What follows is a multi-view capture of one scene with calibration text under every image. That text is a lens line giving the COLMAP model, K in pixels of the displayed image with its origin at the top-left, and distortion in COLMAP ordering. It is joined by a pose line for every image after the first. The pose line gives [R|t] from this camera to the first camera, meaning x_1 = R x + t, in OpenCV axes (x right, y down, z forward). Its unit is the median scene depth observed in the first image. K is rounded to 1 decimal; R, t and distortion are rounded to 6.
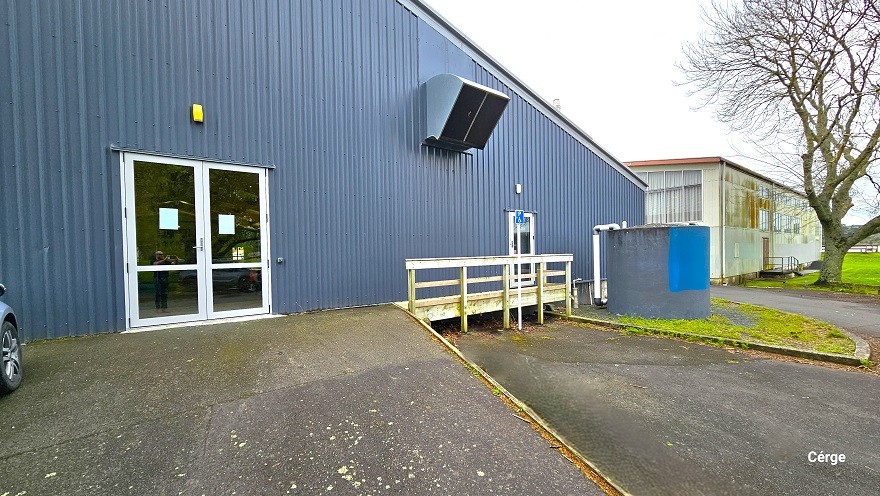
lens RADIAL K [[380.6, 0, 453.1], [0, 380.6, 261.7], [0, 0, 1]] dist [0.000919, -0.000009]
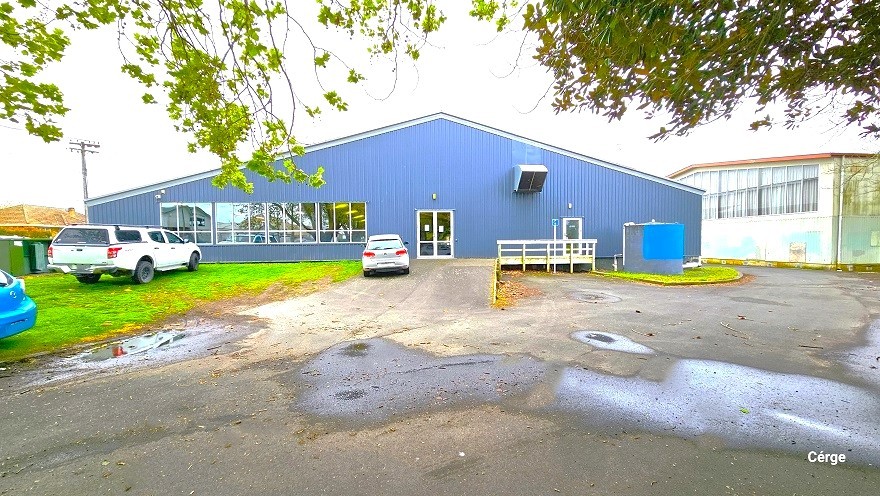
lens RADIAL K [[361.4, 0, 441.4], [0, 361.4, 260.5], [0, 0, 1]] dist [0.000070, -0.000392]
pose [[0.835602, 0.041558, -0.547761, 0.925888], [-0.018708, 0.998709, 0.047233, 0.020916], [0.549017, -0.029220, 0.835300, -1.323820]]
